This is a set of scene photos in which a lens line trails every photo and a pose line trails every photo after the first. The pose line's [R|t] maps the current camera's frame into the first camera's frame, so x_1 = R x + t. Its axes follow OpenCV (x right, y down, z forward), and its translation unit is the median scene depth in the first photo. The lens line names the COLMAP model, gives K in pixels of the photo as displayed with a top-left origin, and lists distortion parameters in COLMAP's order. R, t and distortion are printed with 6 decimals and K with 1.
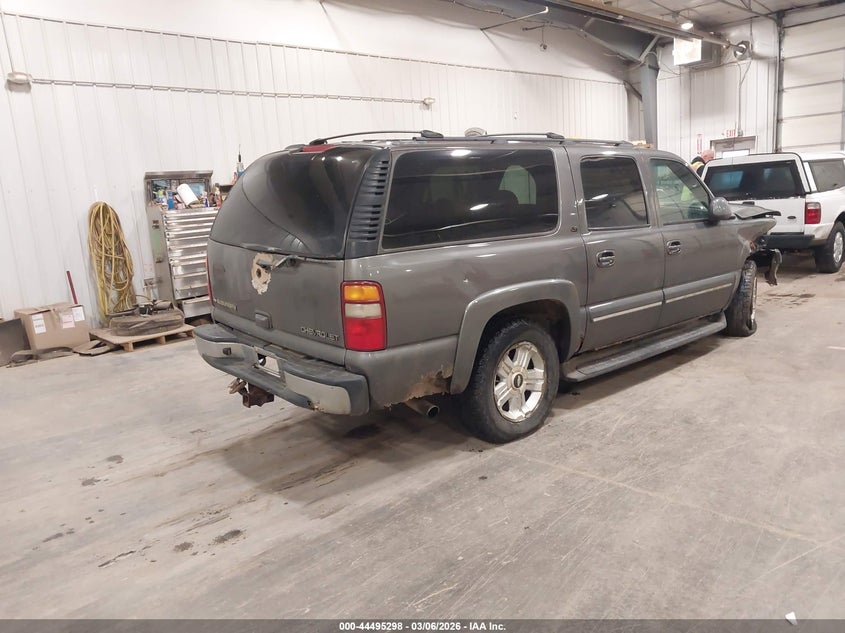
lens RADIAL K [[668.7, 0, 435.3], [0, 668.7, 316.8], [0, 0, 1]] dist [-0.004994, 0.000095]
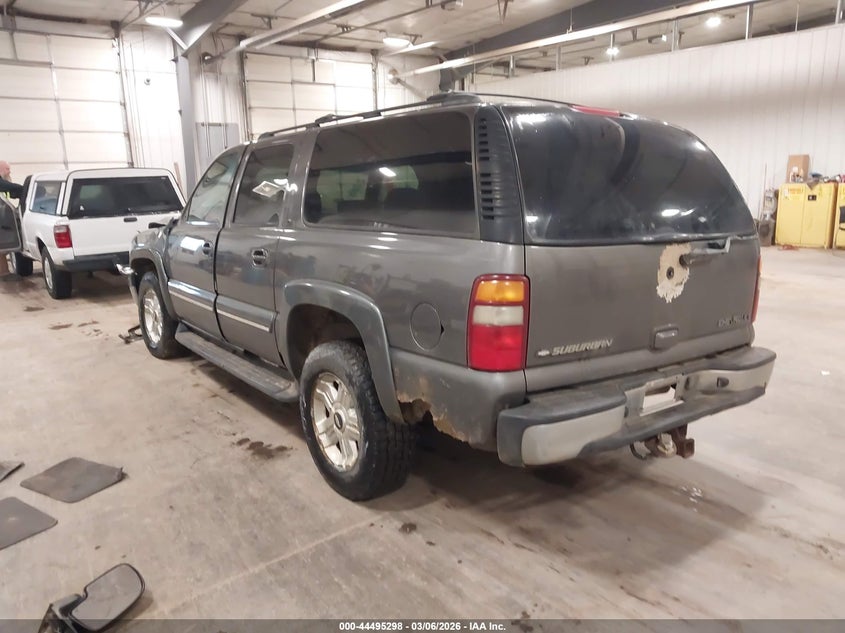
lens RADIAL K [[668.7, 0, 435.3], [0, 668.7, 316.8], [0, 0, 1]] dist [-0.004994, 0.000095]
pose [[0.073849, -0.145340, 0.986622, -0.970394], [0.201173, 0.971156, 0.128004, -0.157589], [-0.976768, 0.189029, 0.100958, 1.137271]]
